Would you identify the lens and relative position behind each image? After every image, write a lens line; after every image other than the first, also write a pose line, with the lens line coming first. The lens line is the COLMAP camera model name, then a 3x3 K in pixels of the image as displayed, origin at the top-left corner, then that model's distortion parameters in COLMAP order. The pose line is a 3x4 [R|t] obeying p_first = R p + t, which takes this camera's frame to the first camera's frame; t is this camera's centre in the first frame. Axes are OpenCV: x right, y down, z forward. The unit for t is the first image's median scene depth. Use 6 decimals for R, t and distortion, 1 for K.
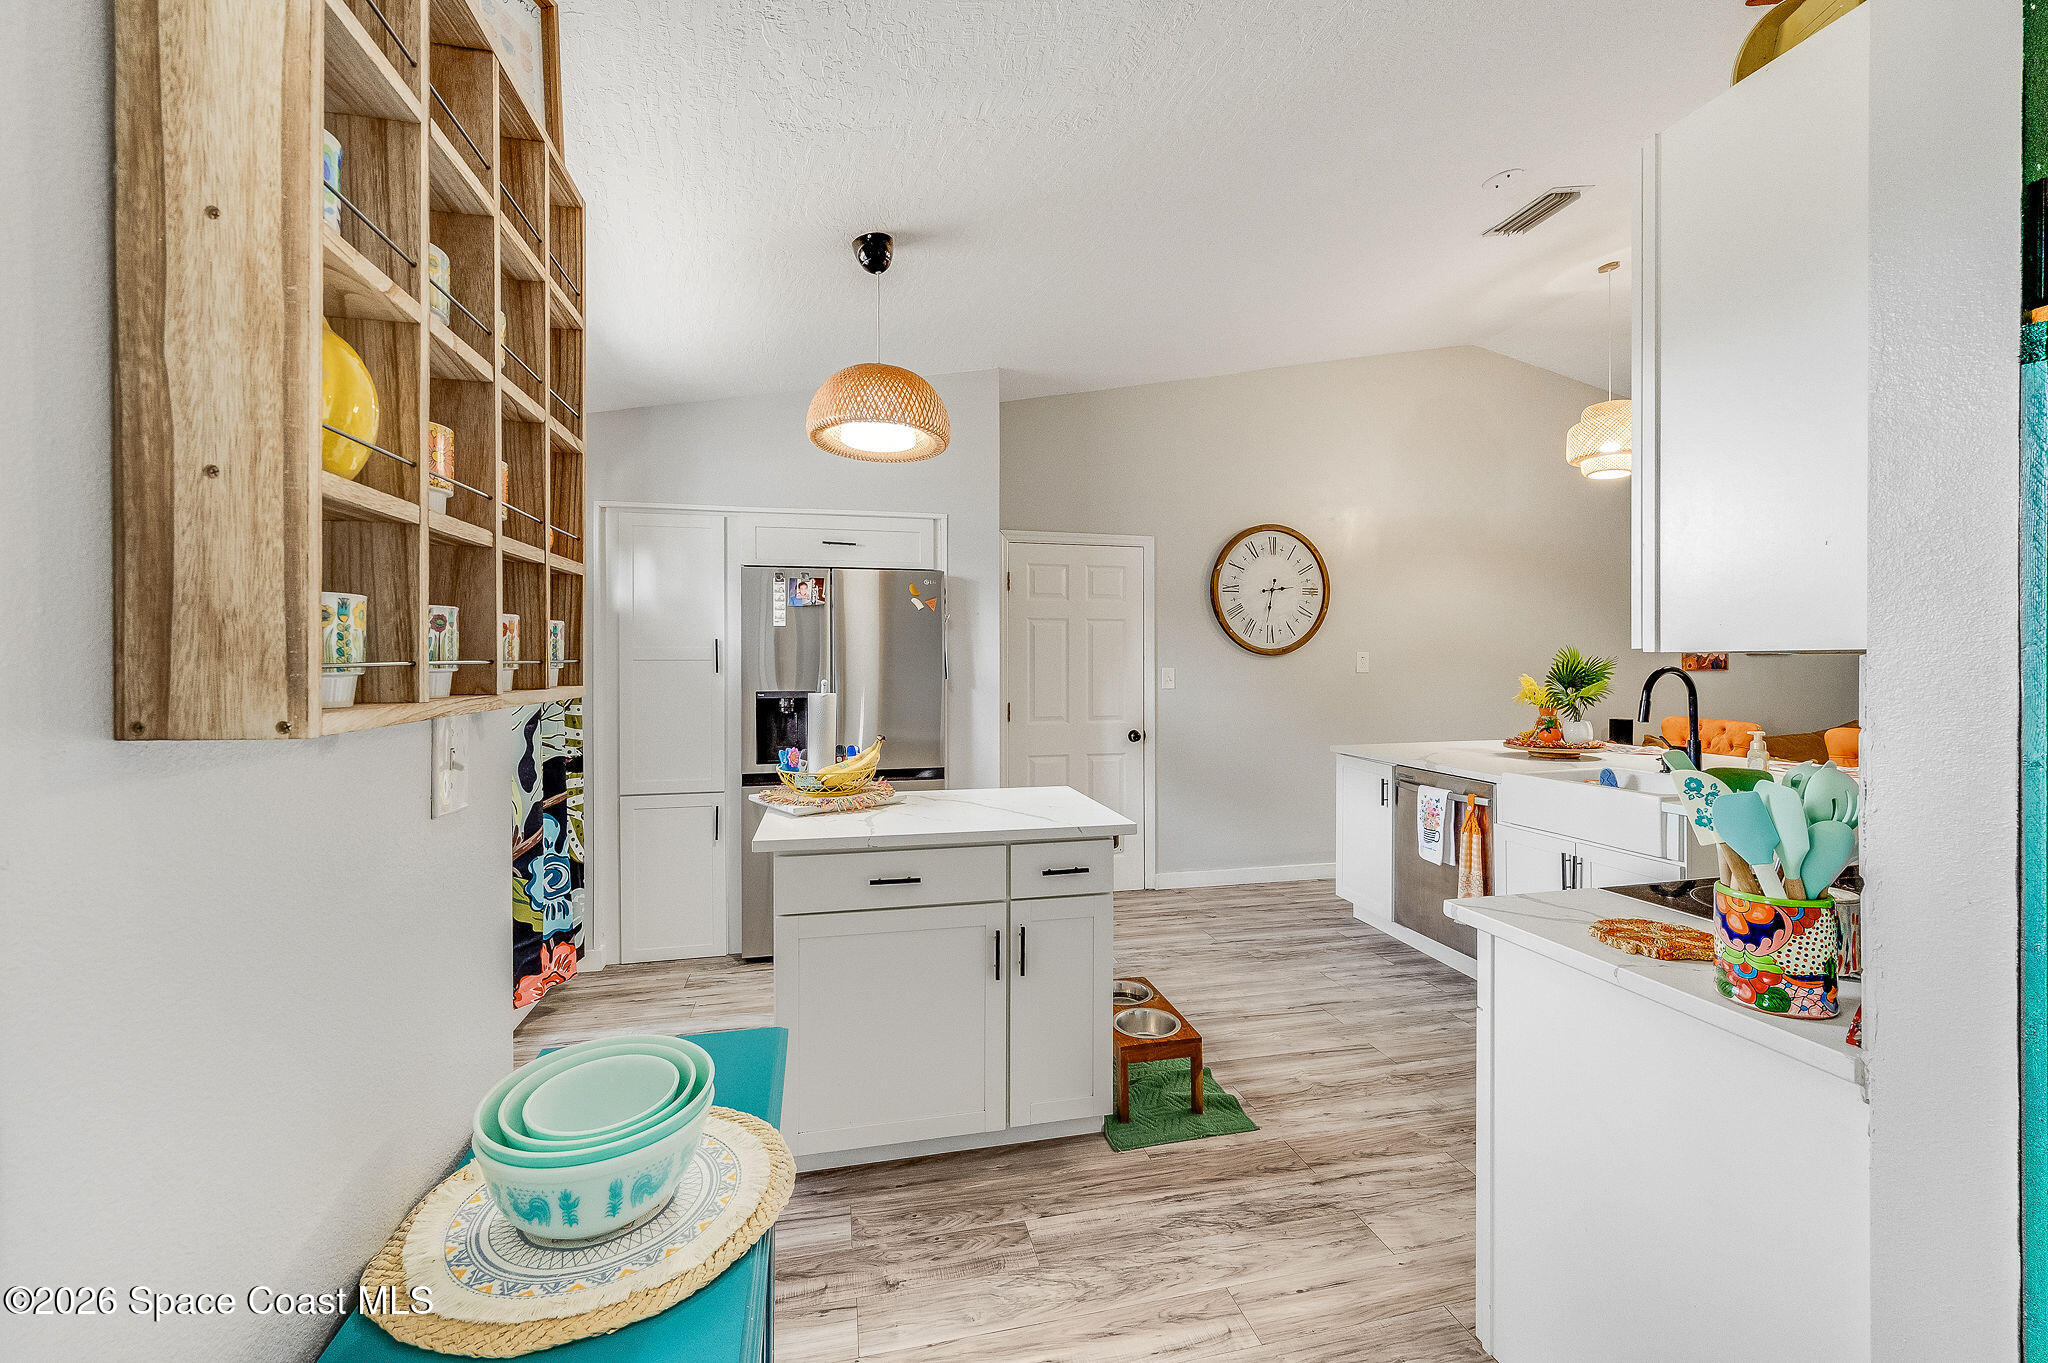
lens RADIAL K [[816.4, 0, 1002.4], [0, 816.4, 666.1], [0, 0, 1]] dist [0.000333, 0.000260]
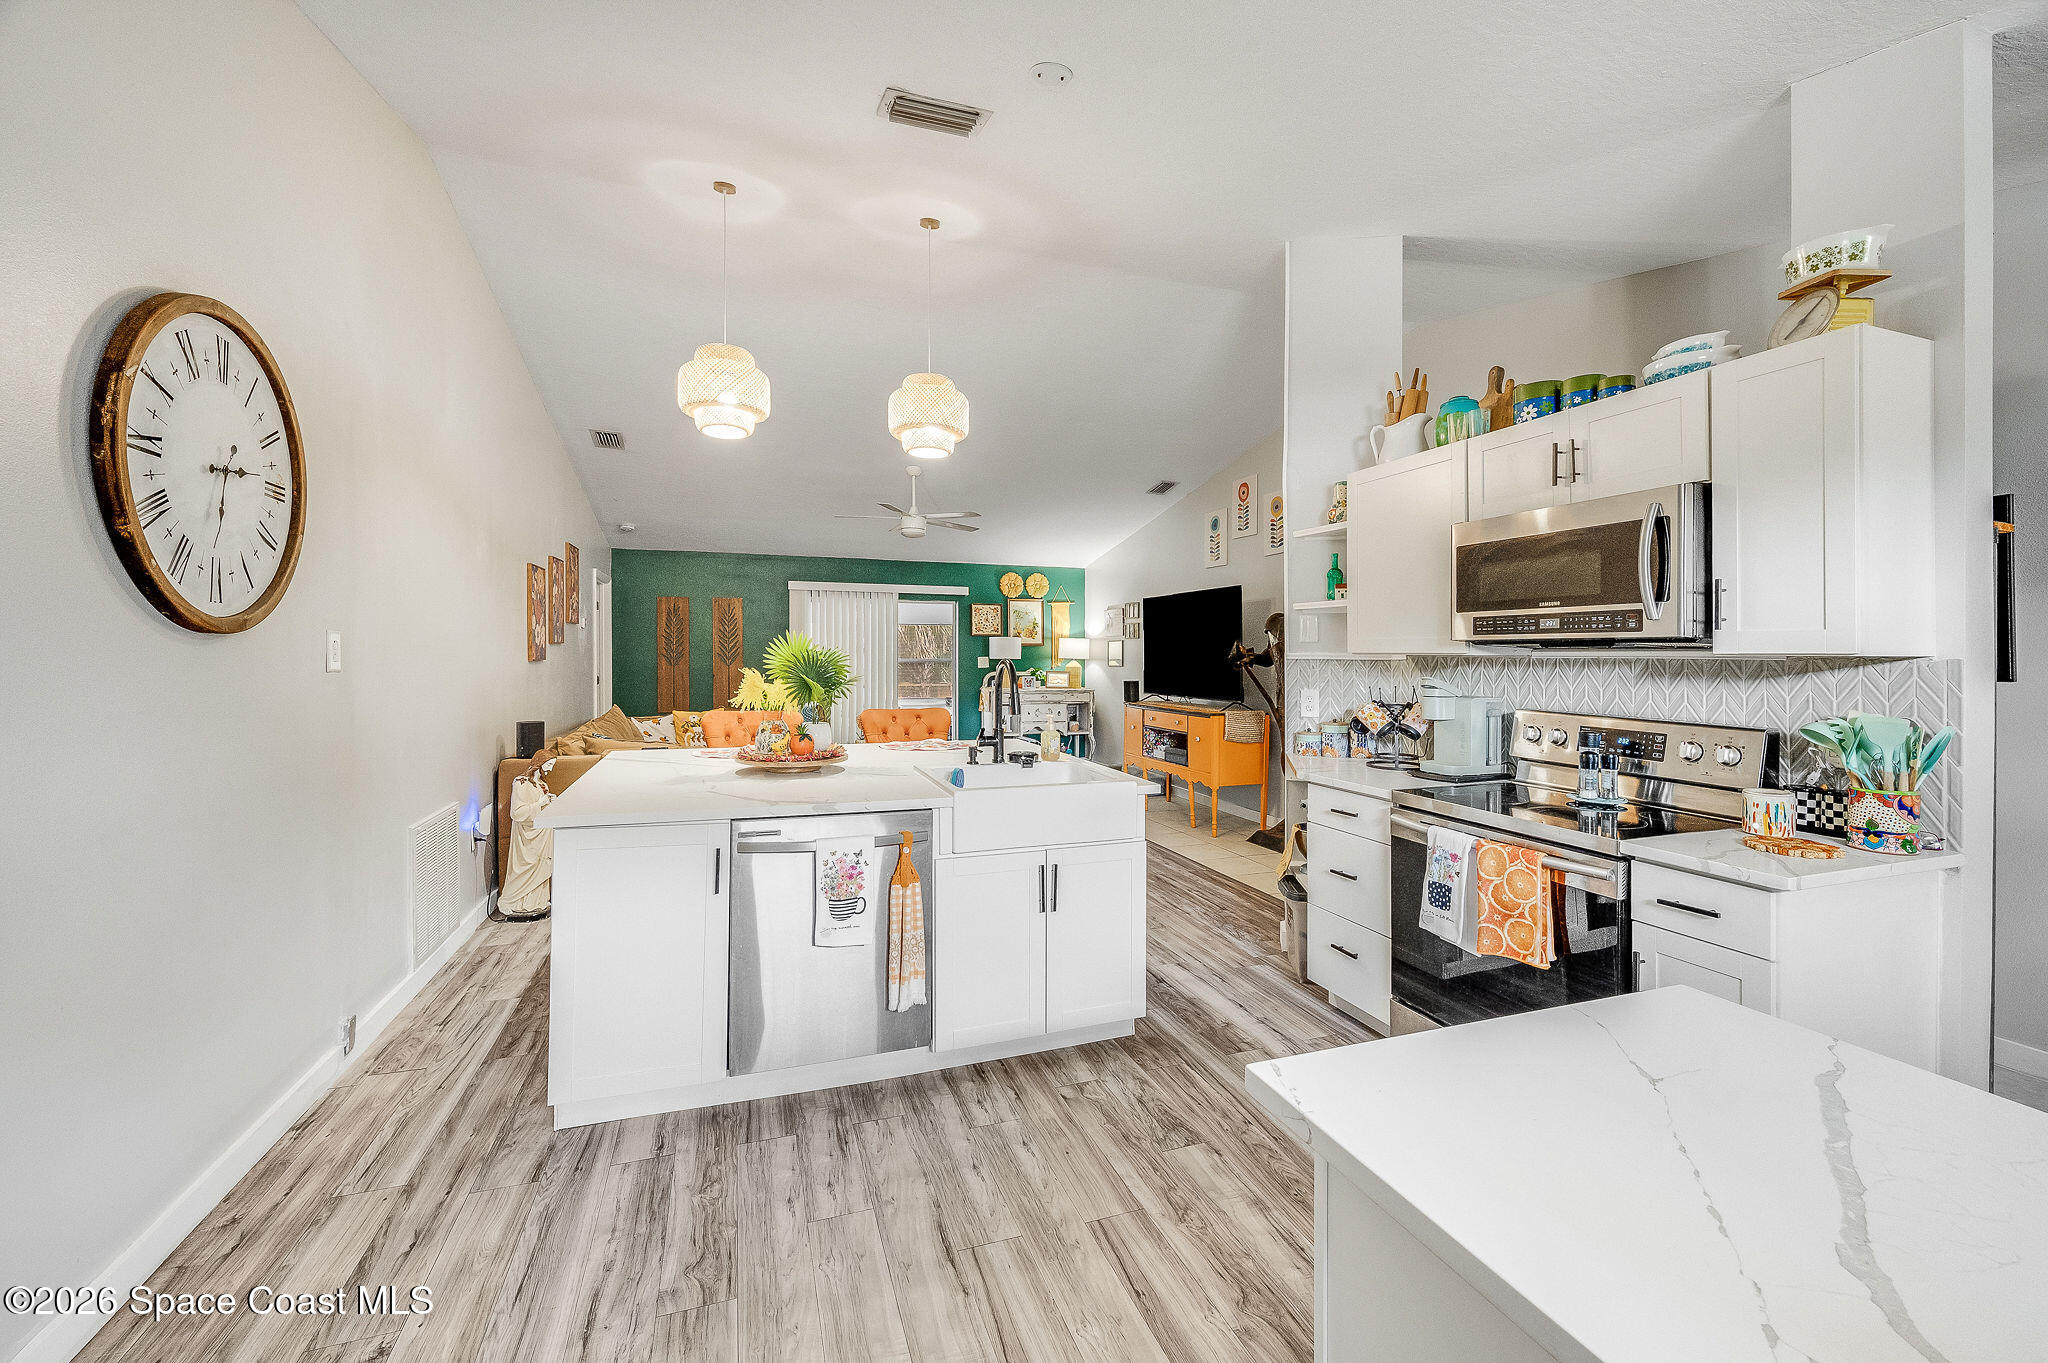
lens RADIAL K [[825.1, 0, 1036.7], [0, 825.1, 657.6], [0, 0, 1]] dist [0.001433, 0.000059]
pose [[-0.140255, -0.007677, 0.990086, -0.155790], [-0.003676, 0.999967, 0.007233, -0.007511], [-0.990109, -0.002625, -0.140278, 0.811891]]
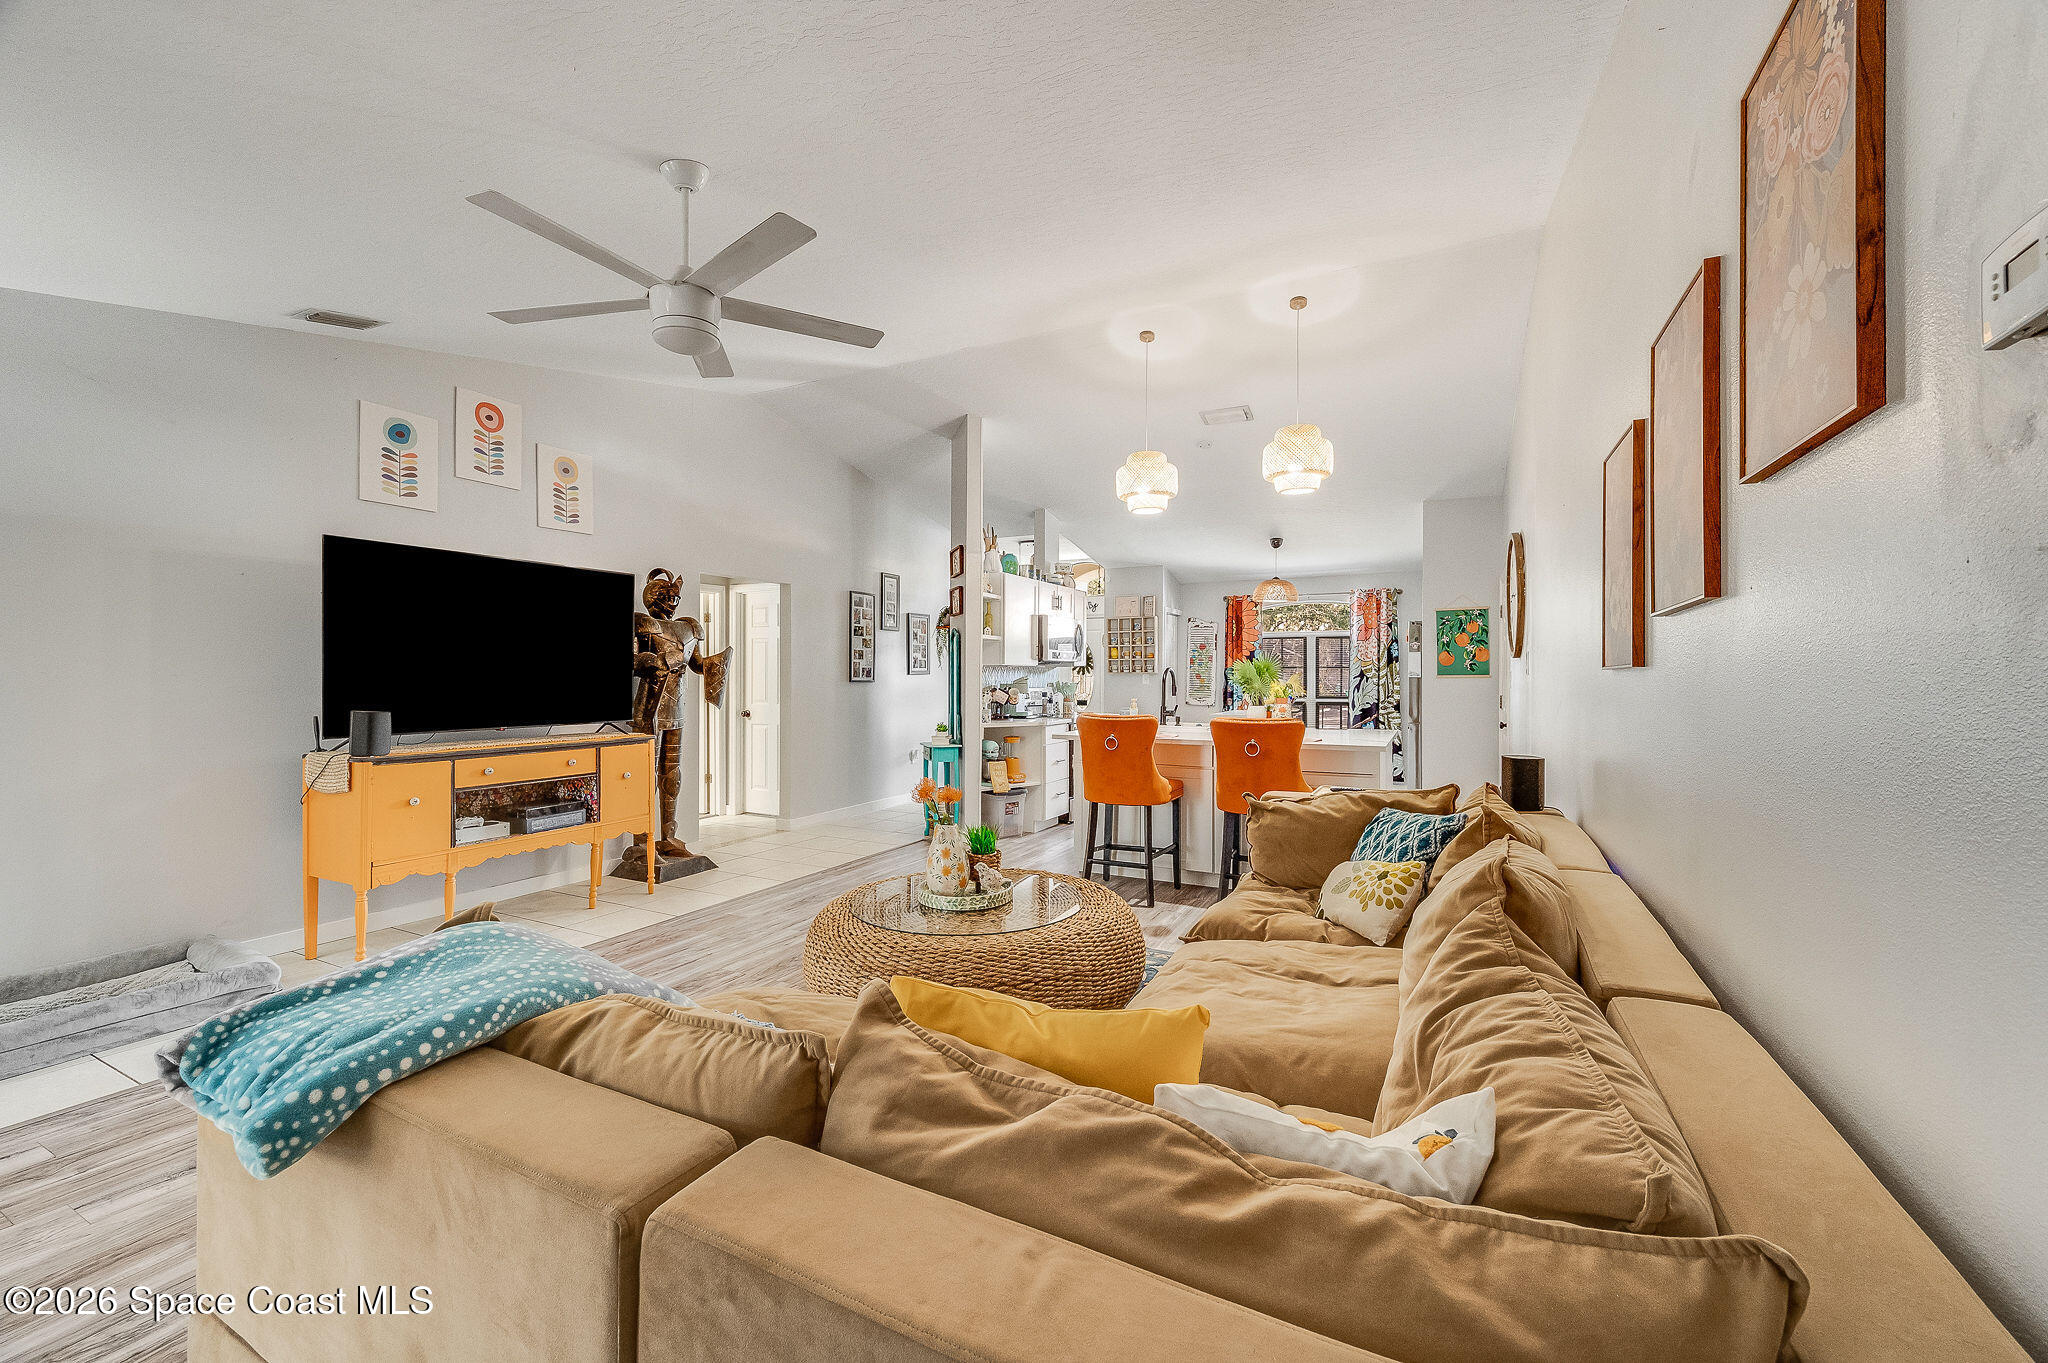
lens RADIAL K [[802.8, 0, 1024.0], [0, 802.8, 681.5], [0, 0, 1]] dist [-0.001507, -0.000137]
pose [[-0.631763, 0.003321, -0.775154, 1.870263], [-0.004116, 0.999962, 0.007639, 0.014722], [0.775151, 0.008017, -0.631726, 1.424068]]
